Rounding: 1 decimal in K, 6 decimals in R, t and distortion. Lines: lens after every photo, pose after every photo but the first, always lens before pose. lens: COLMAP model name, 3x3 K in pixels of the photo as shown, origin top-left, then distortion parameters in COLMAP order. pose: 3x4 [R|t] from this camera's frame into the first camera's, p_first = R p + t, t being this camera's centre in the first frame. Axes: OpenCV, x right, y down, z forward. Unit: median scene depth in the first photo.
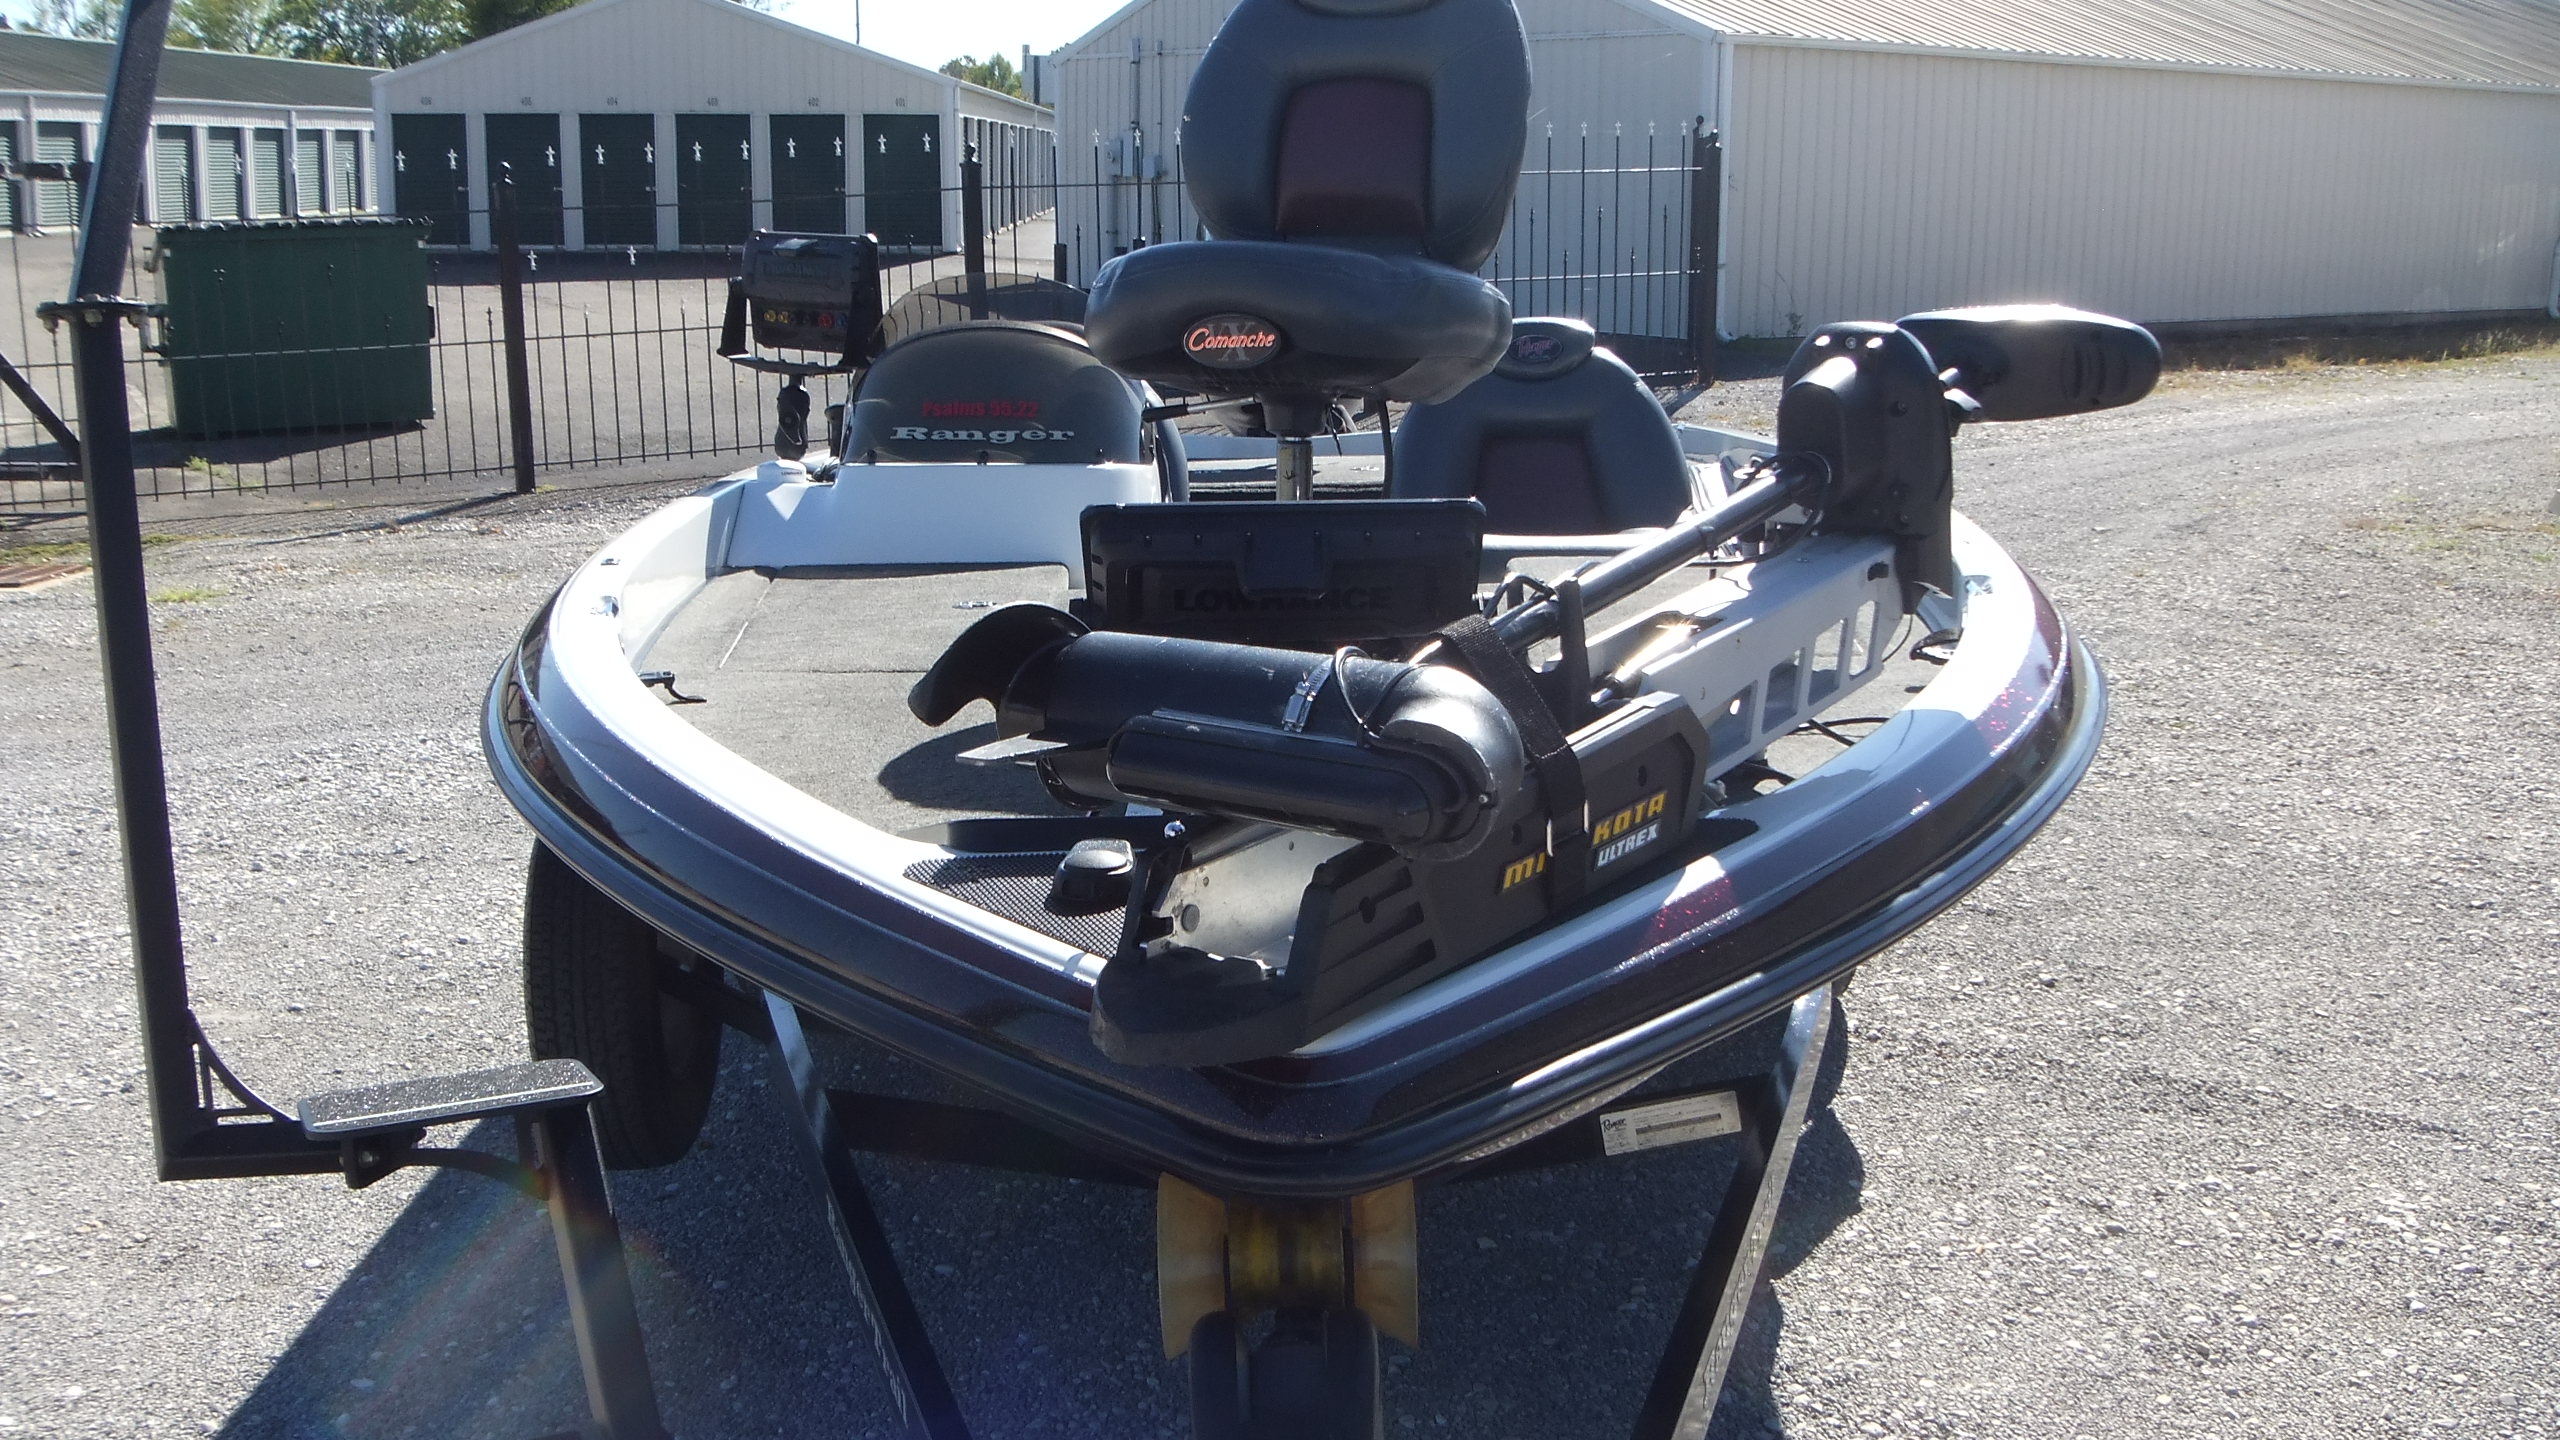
lens RADIAL K [[2573.0, 0, 1280.0], [0, 2573.0, 720.0], [0, 0, 1]] dist [-0.088206, 0.052761]
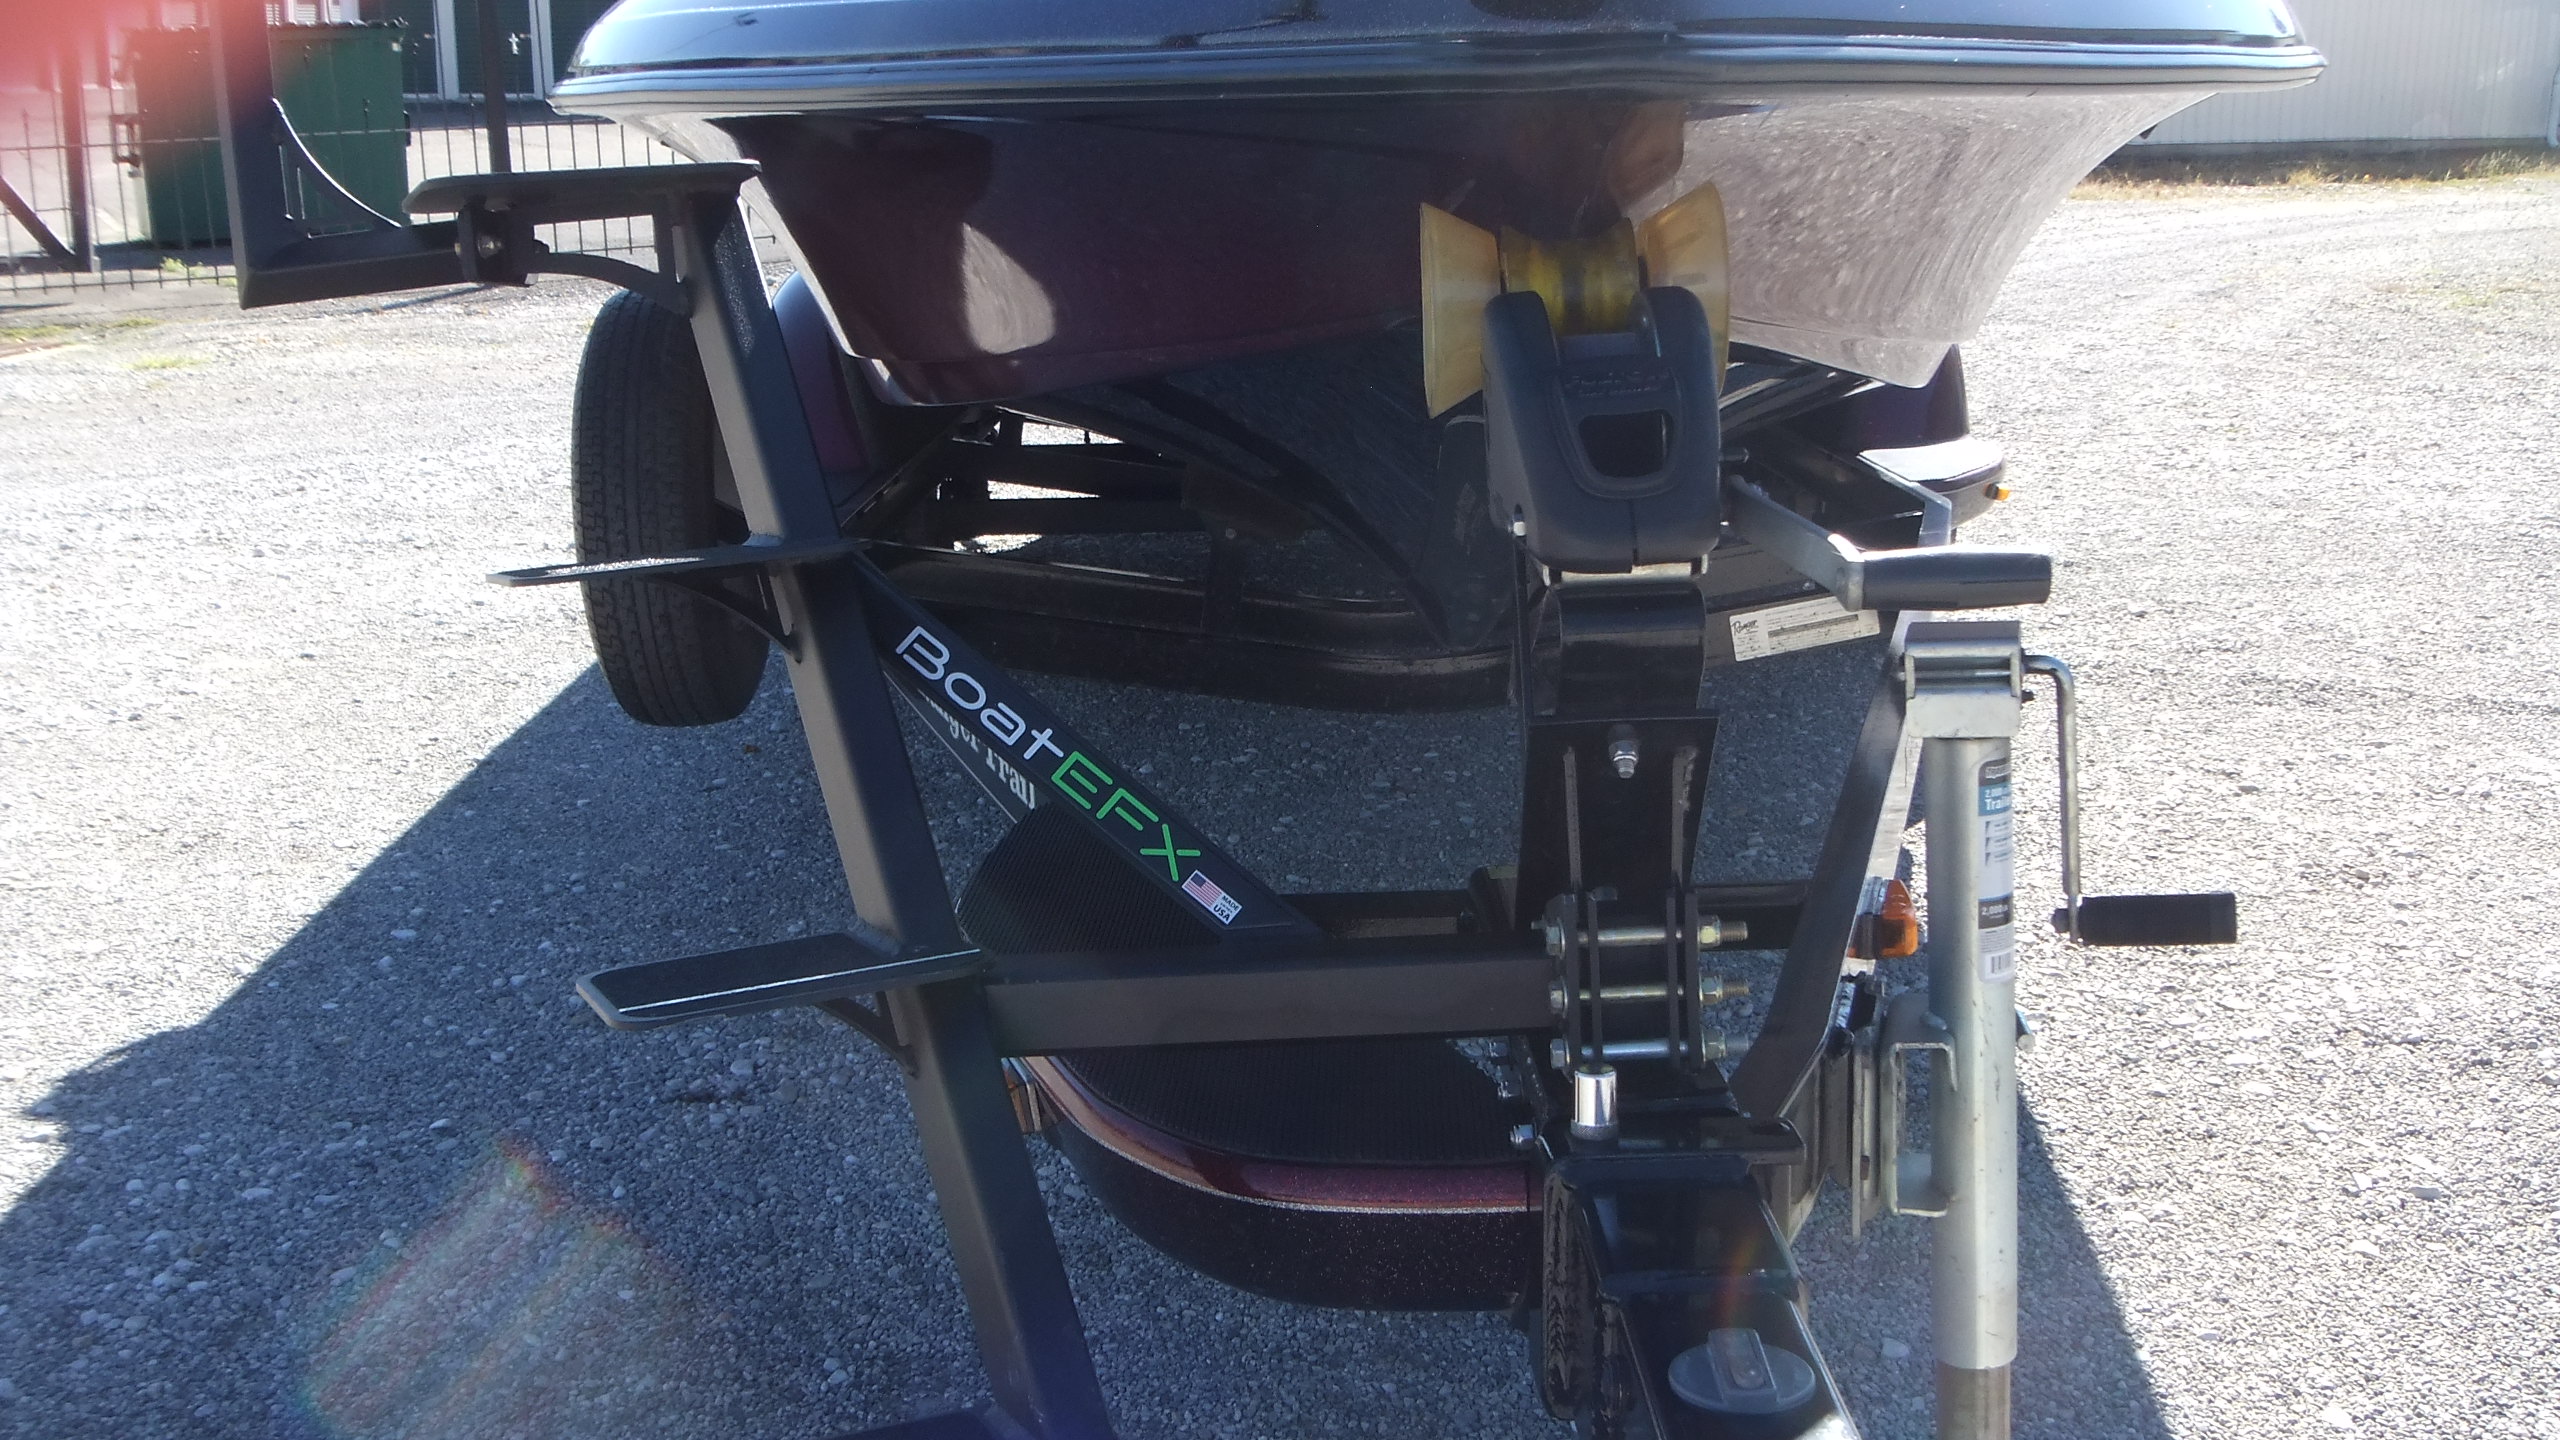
lens RADIAL K [[2573.0, 0, 1280.0], [0, 2573.0, 720.0], [0, 0, 1]] dist [-0.088206, 0.052761]
pose [[0.999928, -0.006384, 0.010175, -0.030435], [0.005922, 0.998978, 0.044805, 0.091152], [-0.010451, -0.044741, 0.998944, 0.038370]]
